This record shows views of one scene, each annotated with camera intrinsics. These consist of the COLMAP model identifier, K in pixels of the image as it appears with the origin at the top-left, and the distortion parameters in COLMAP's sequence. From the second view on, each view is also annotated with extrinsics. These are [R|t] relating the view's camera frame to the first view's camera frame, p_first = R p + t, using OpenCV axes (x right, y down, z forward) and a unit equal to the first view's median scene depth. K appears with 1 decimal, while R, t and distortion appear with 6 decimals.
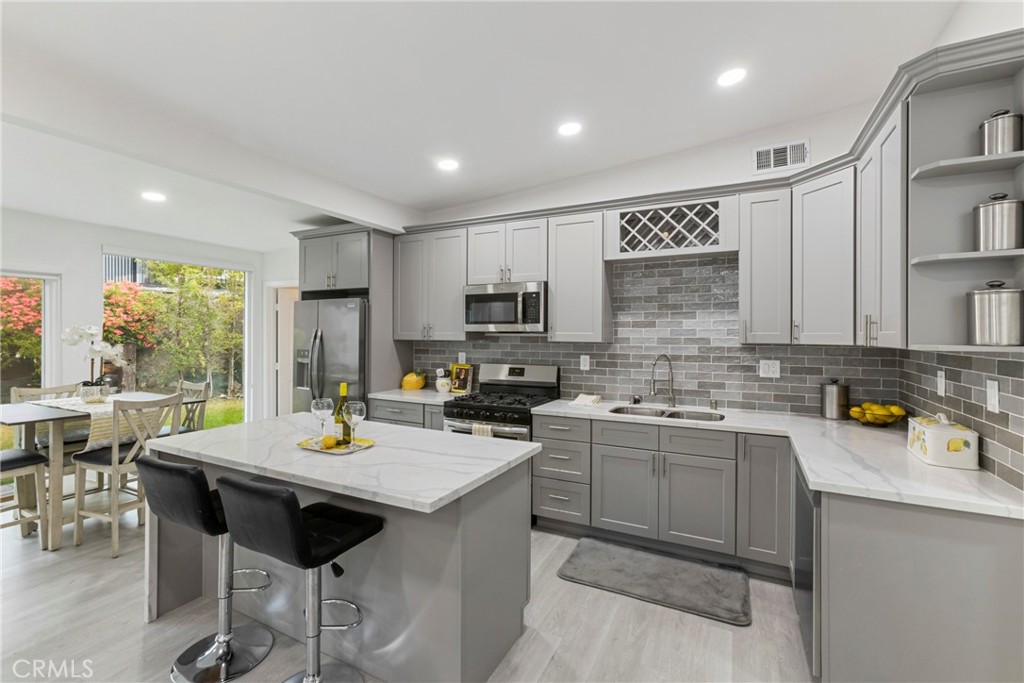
lens RADIAL K [[464.5, 0, 514.9], [0, 464.5, 343.8], [0, 0, 1]] dist [0.000344, 0.016729]
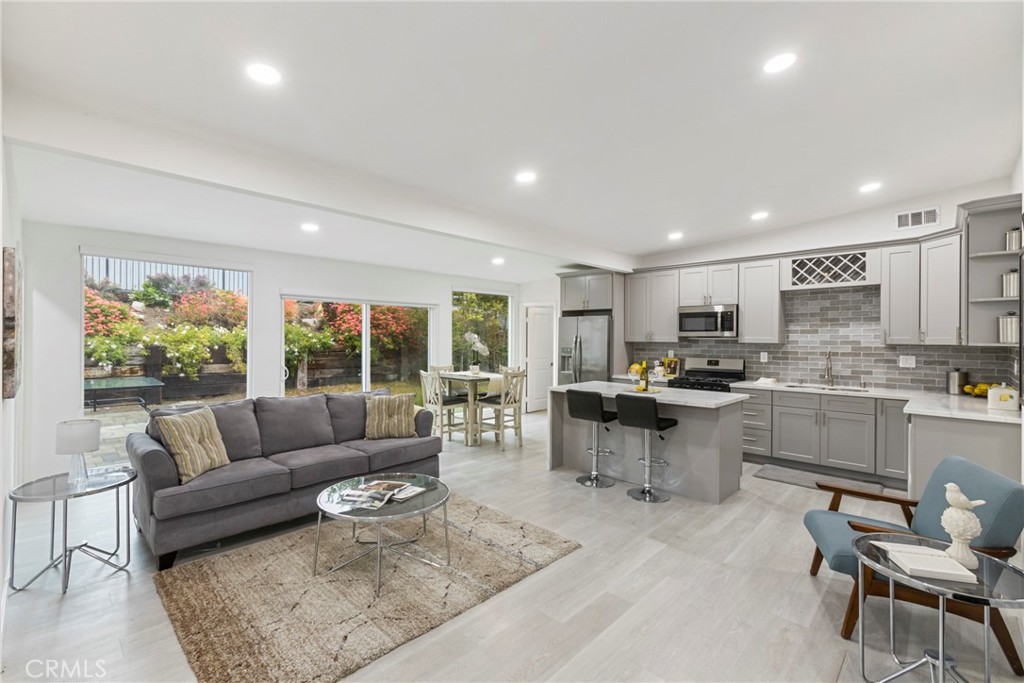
lens RADIAL K [[464.5, 0, 514.9], [0, 464.5, 343.8], [0, 0, 1]] dist [0.000344, 0.016729]
pose [[0.959179, 0.004544, -0.282765, -0.219254], [-0.007107, 0.999942, -0.008038, 0.017169], [0.282712, 0.009719, 0.959156, -0.746026]]
